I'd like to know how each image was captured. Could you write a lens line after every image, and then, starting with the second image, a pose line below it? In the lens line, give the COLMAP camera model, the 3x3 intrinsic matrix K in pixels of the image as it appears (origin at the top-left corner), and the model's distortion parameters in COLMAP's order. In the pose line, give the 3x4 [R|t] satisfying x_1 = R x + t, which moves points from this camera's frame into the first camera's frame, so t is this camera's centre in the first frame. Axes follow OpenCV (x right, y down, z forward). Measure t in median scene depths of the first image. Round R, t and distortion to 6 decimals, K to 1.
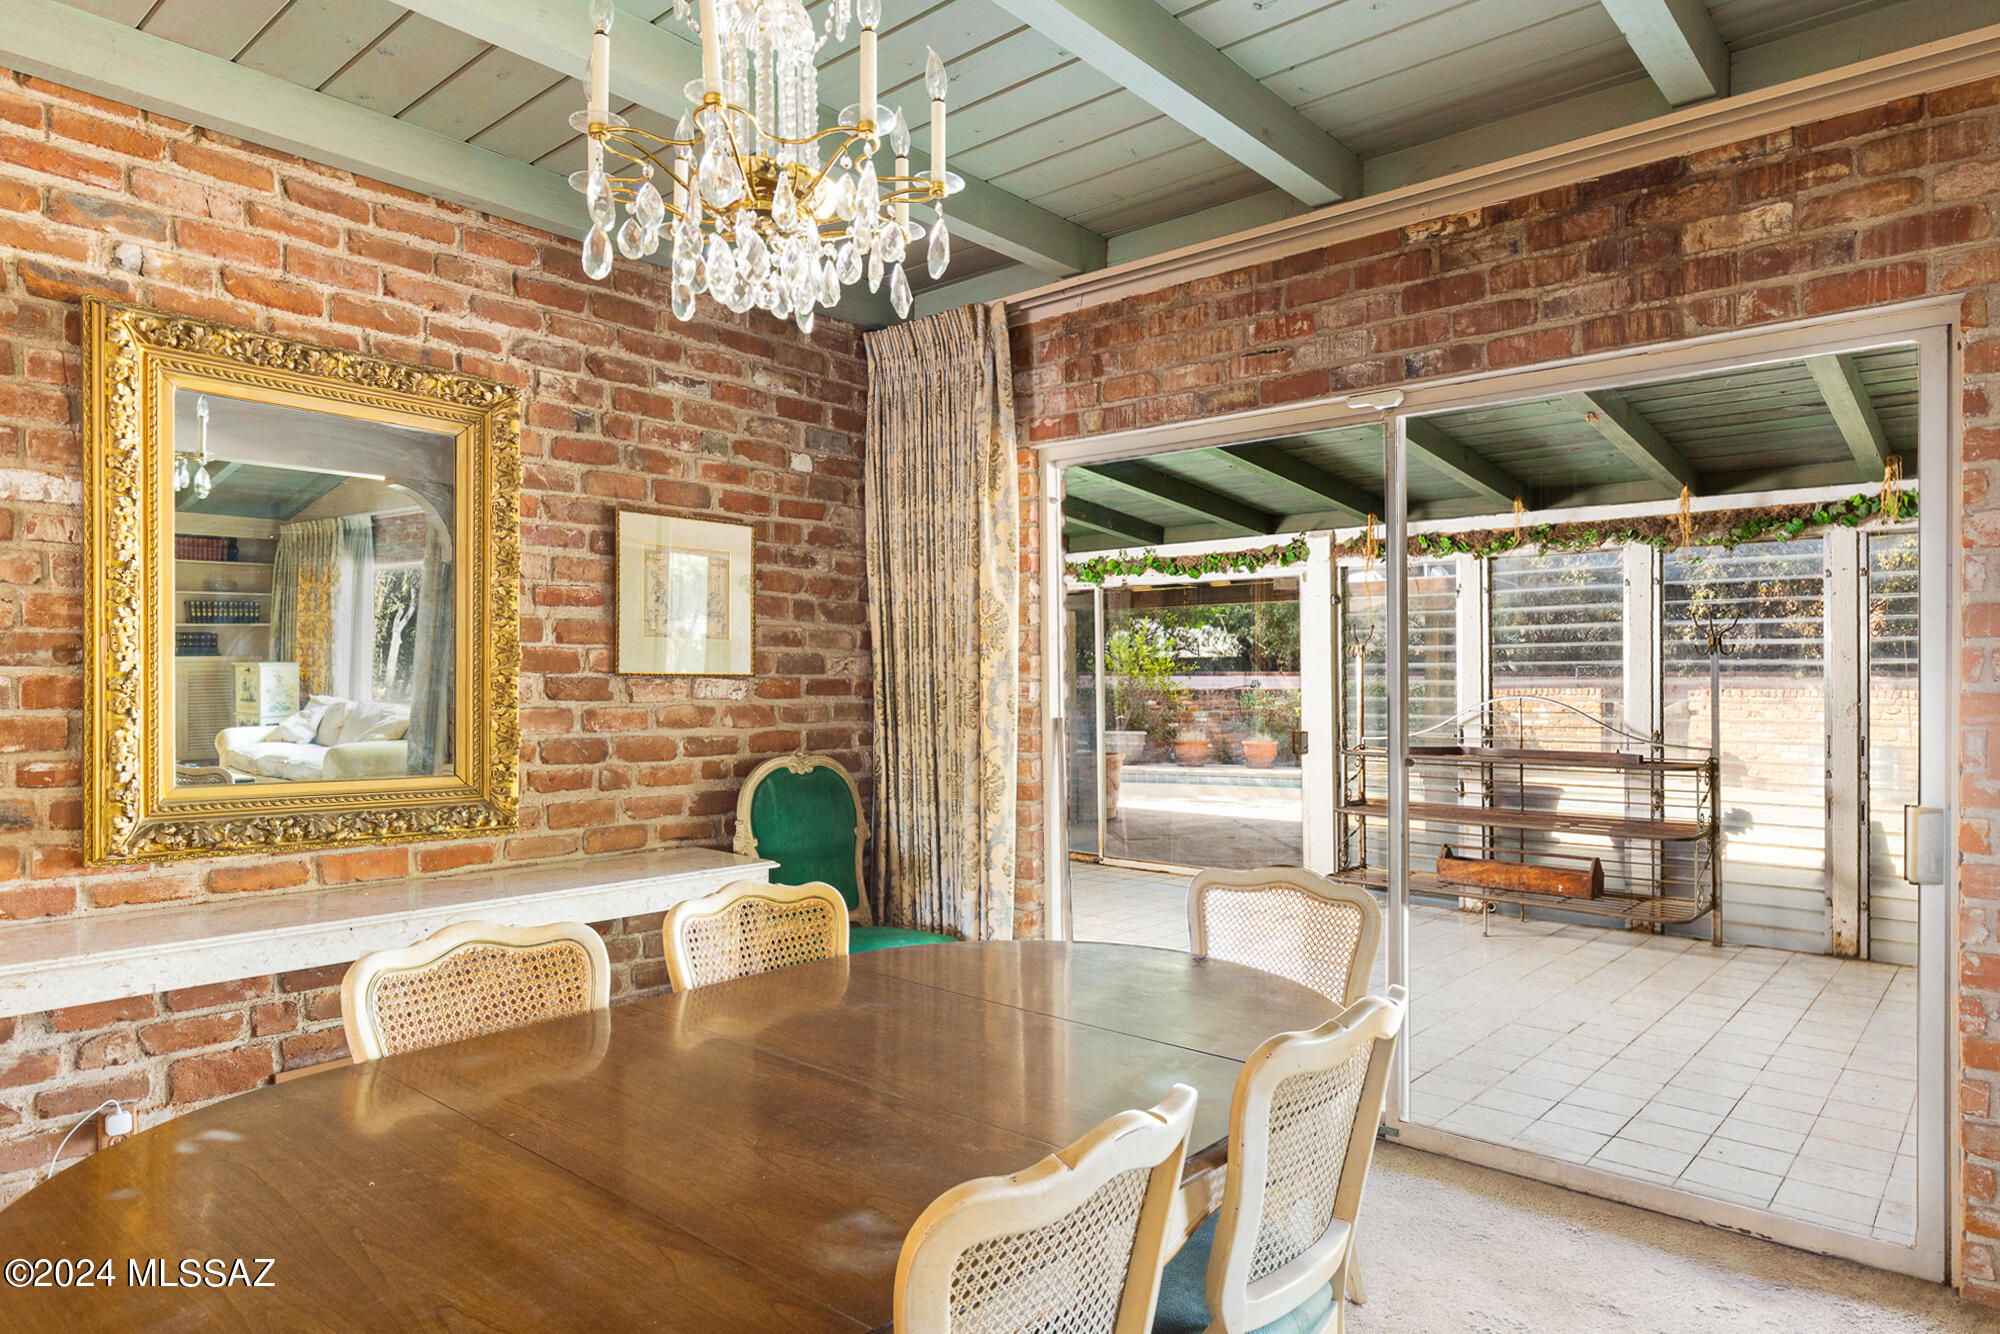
lens RADIAL K [[1209.7, 0, 998.6], [0, 1209.7, 704.8], [0, 0, 1]] dist [0.007531, -0.000813]
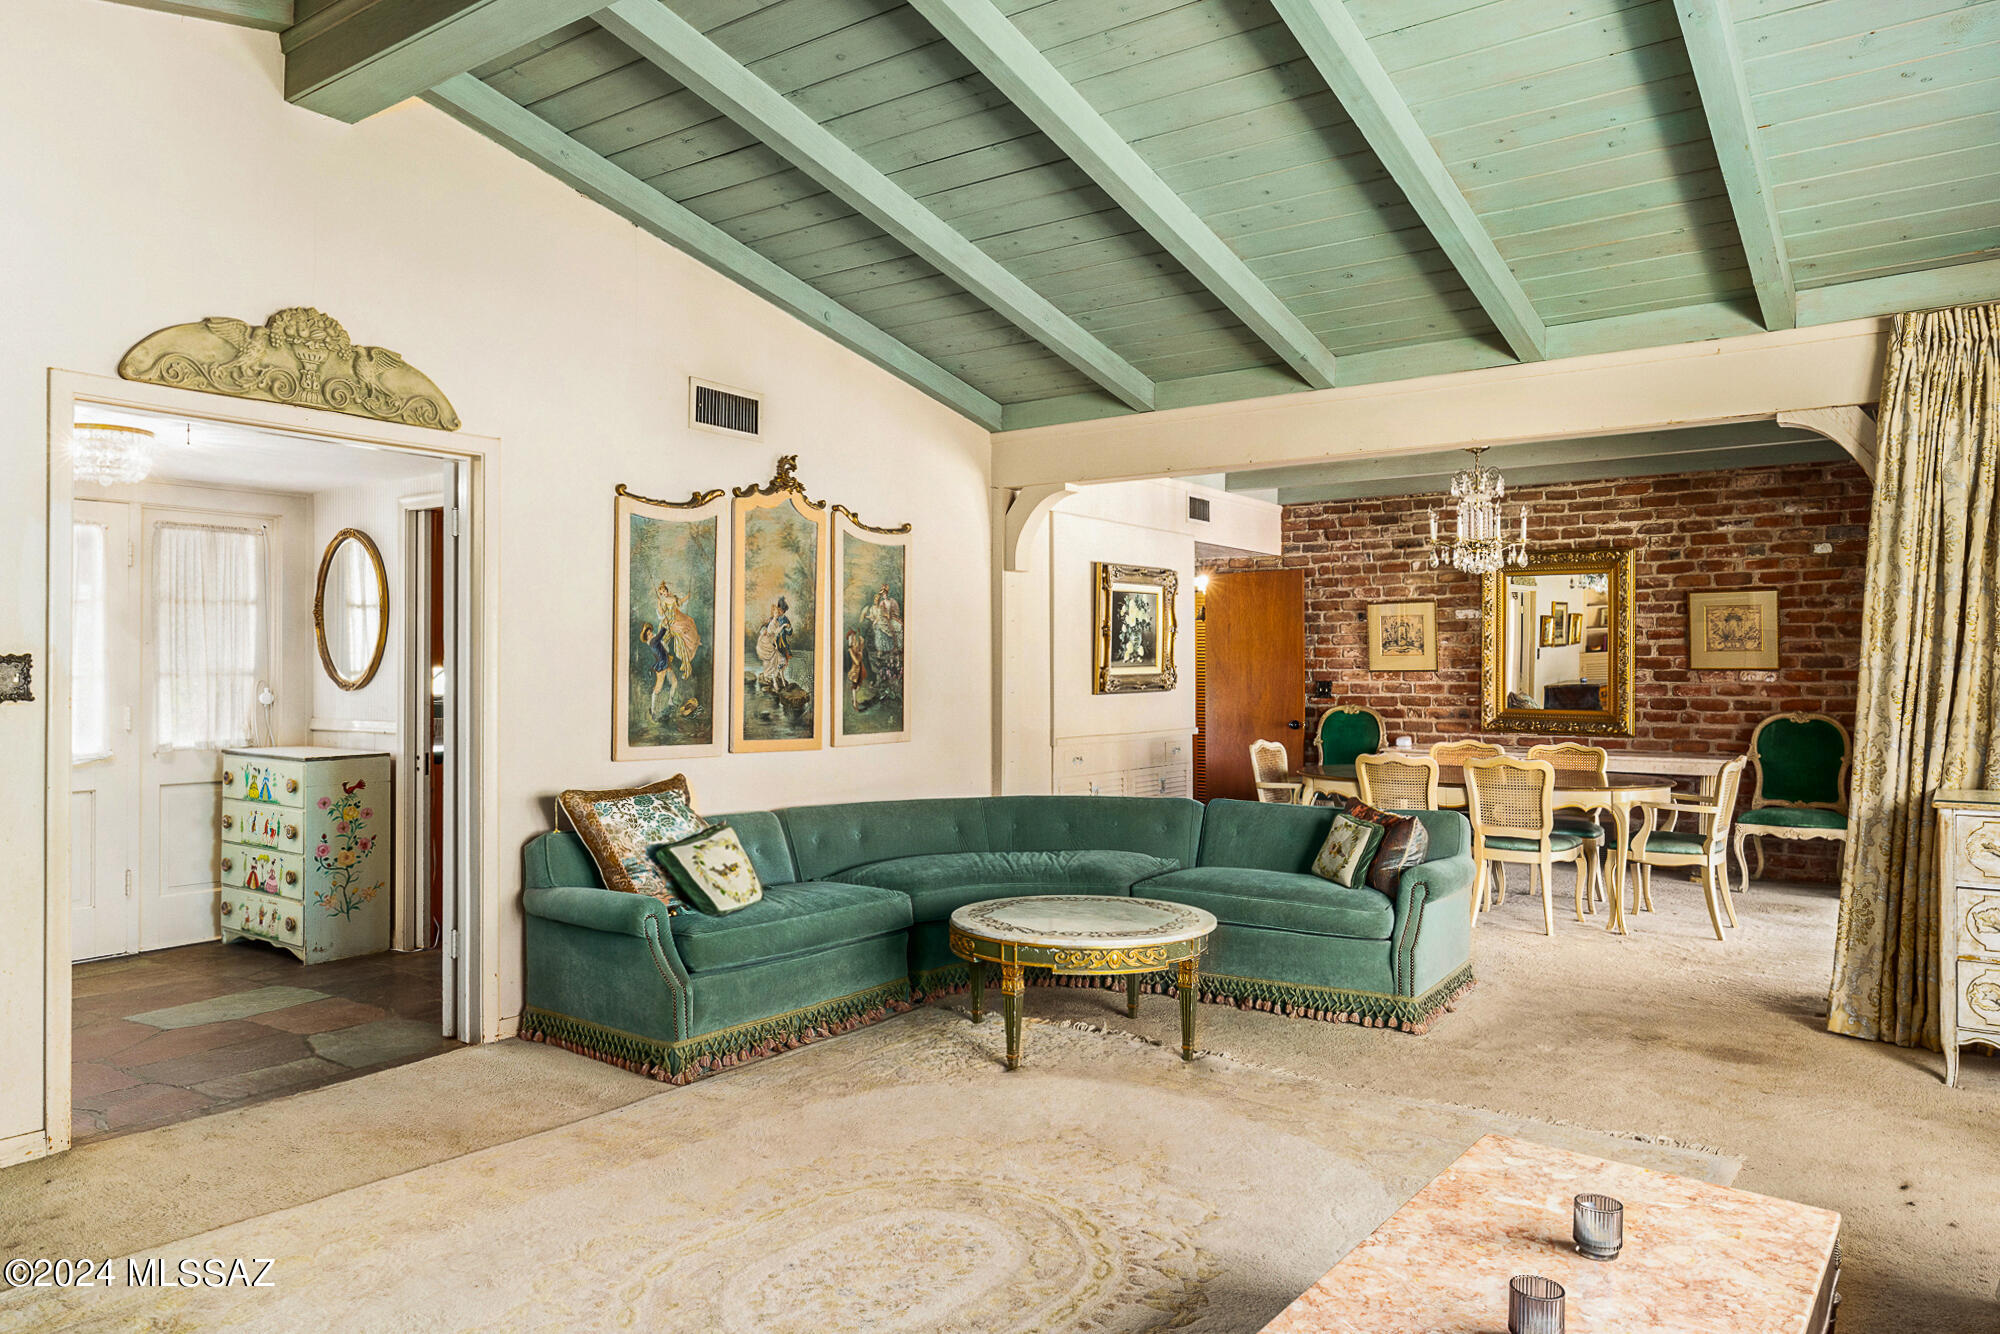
lens RADIAL K [[1325.2, 0, 1014.1], [0, 1325.2, 657.8], [0, 0, 1]] dist [-0.004716, -0.001402]
pose [[0.104265, -0.011209, -0.994486, 1.892753], [-0.014573, 0.999812, -0.012797, 0.001893], [0.994443, 0.015826, 0.104082, -0.433057]]
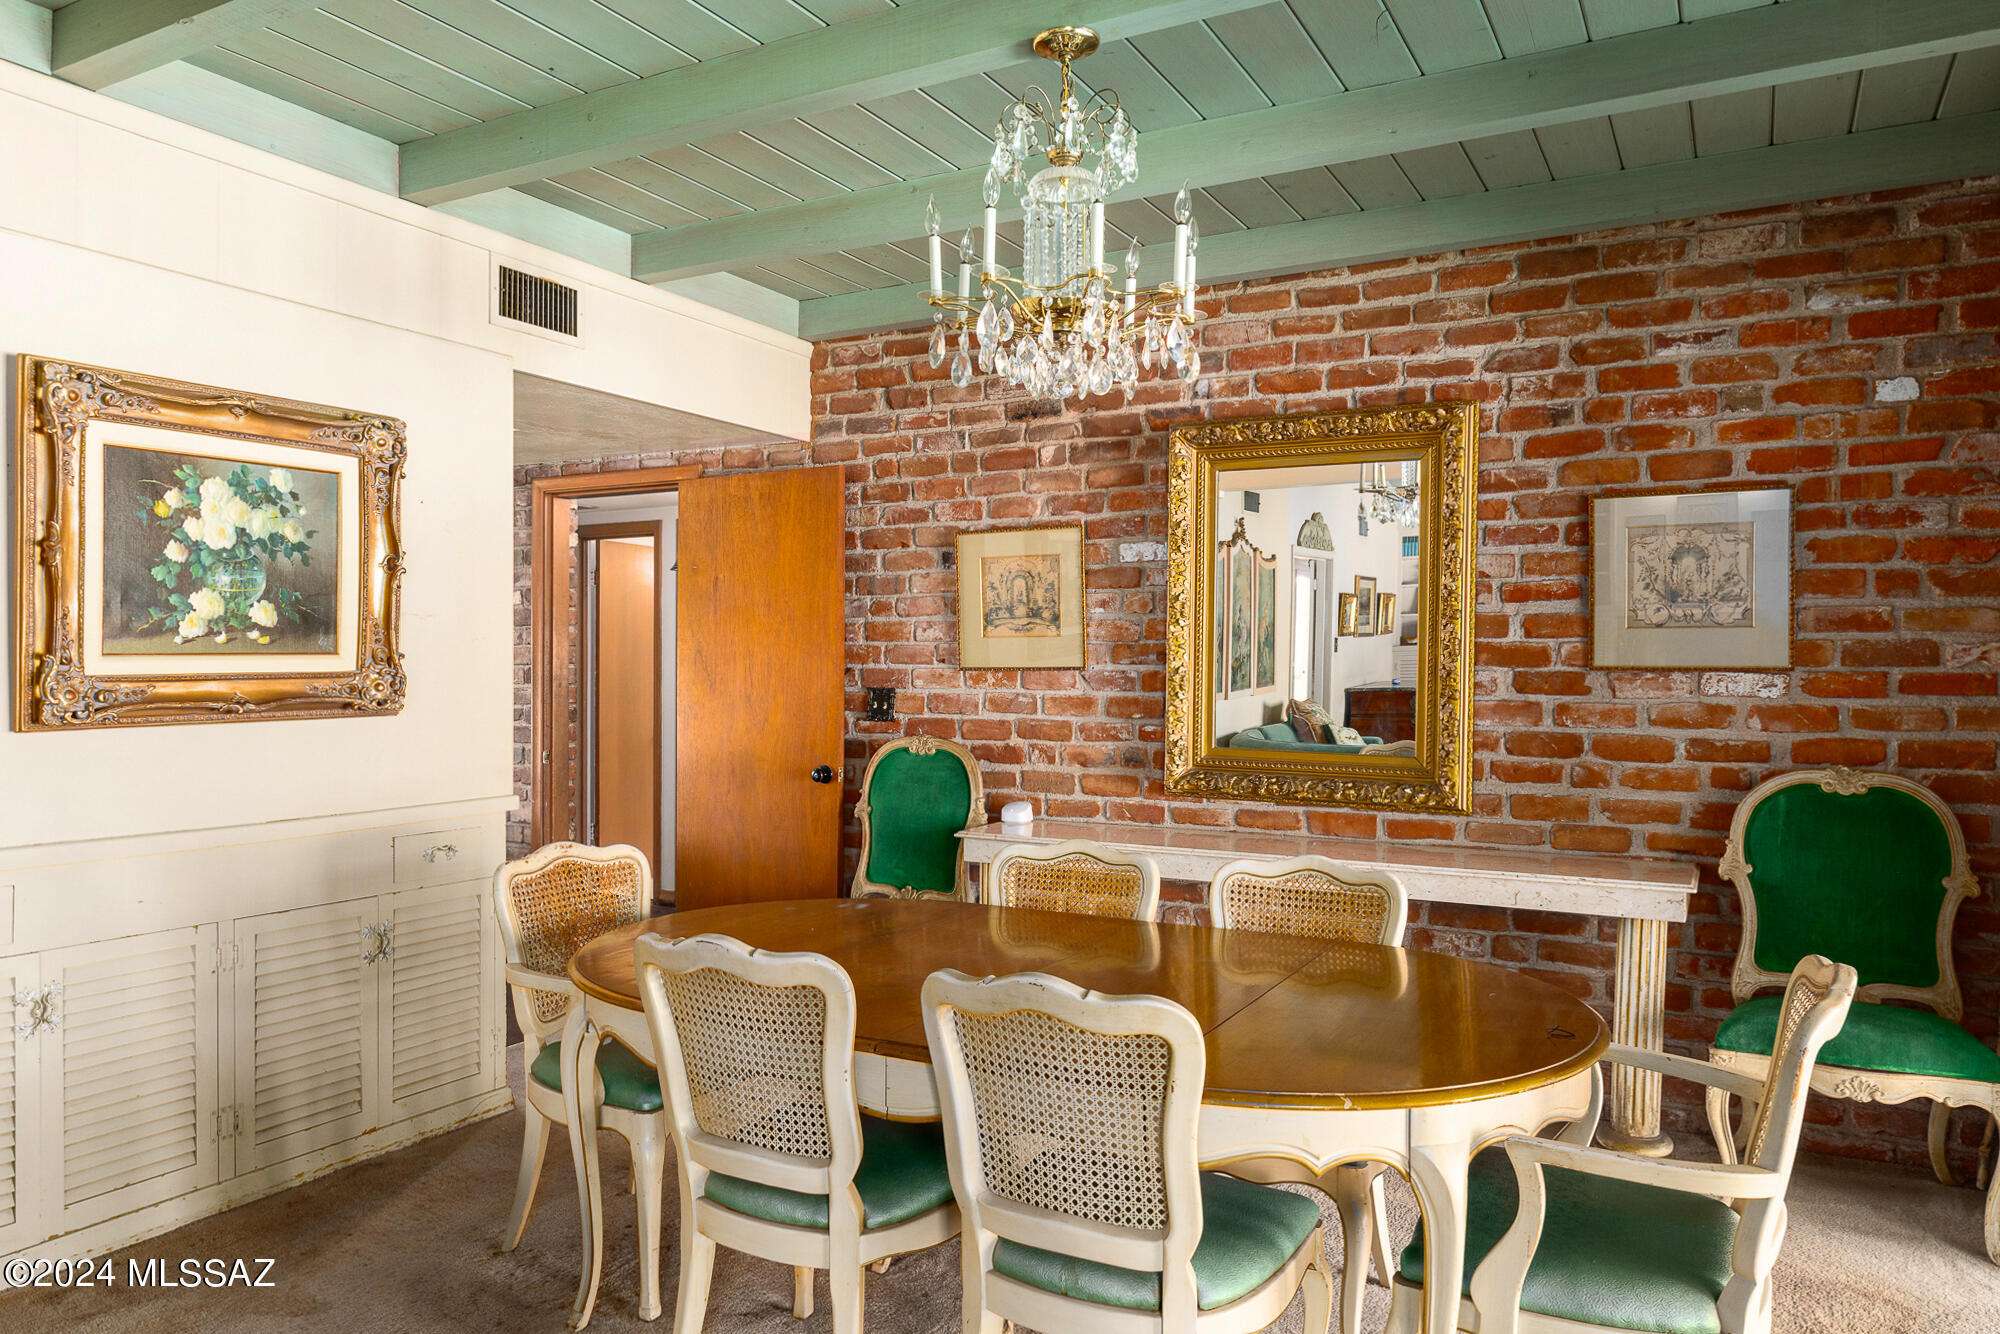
lens RADIAL K [[1342.9, 0, 1000.5], [0, 1342.9, 682.1], [0, 0, 1]] dist [-0.002889, -0.001441]
pose [[0.213060, 0.010311, -0.976985, 0.631325], [-0.019320, 0.999793, 0.006338, -0.011728], [0.976848, 0.017525, 0.213215, 0.313144]]
